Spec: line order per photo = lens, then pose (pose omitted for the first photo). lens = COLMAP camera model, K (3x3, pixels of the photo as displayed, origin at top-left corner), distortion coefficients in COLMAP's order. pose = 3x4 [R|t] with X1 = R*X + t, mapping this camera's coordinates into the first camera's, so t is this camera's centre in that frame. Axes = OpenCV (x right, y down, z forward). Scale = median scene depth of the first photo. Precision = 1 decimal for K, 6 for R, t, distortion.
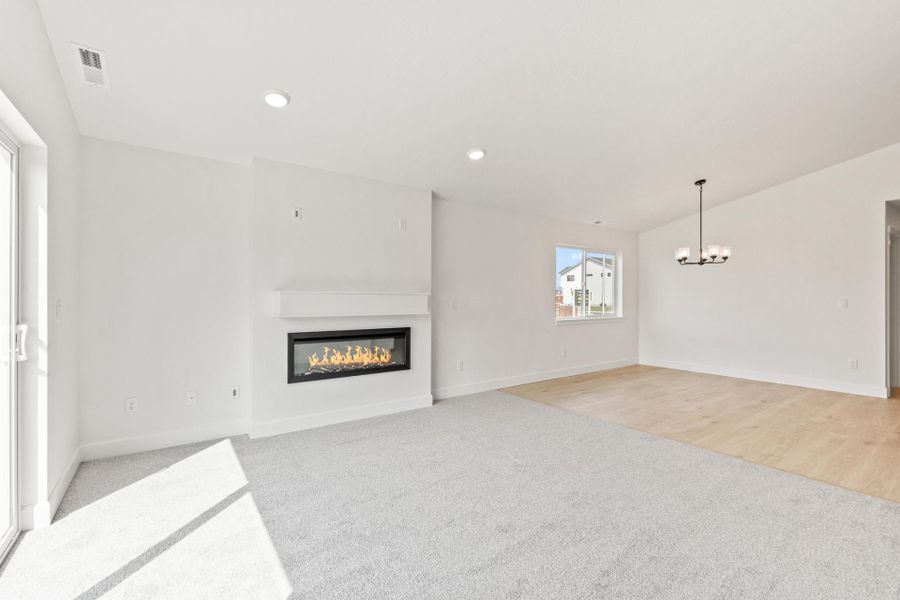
lens RADIAL K [[393.4, 0, 449.4], [0, 393.4, 300.0], [0, 0, 1]] dist [-0.001832, 0.000058]
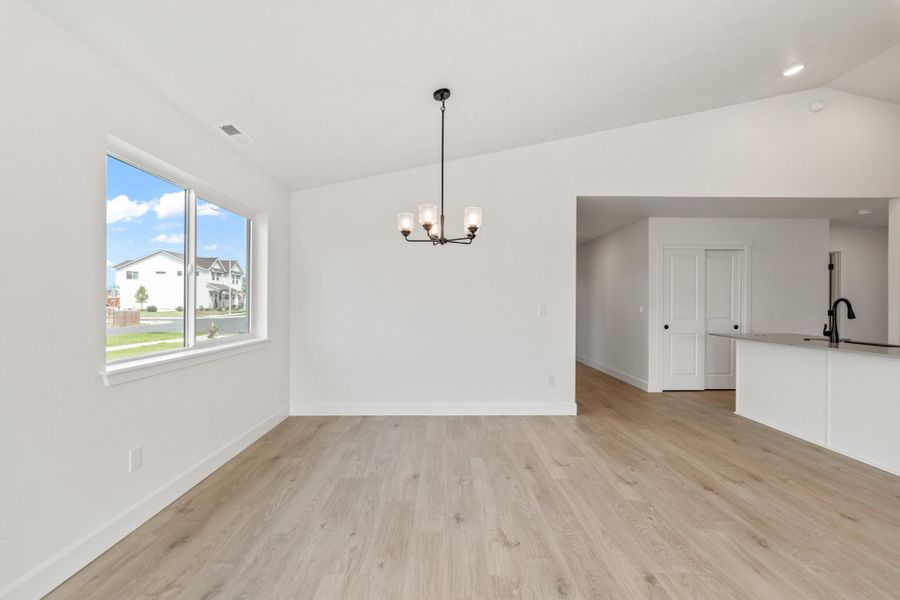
lens RADIAL K [[393.4, 0, 452.5], [0, 393.4, 299.9], [0, 0, 1]] dist [-0.001832, 0.000058]
pose [[0.552813, 0.005087, 0.833290, 0.136250], [0.001284, 0.999975, -0.006956, -0.005245], [-0.833304, 0.004915, 0.552793, 0.499169]]
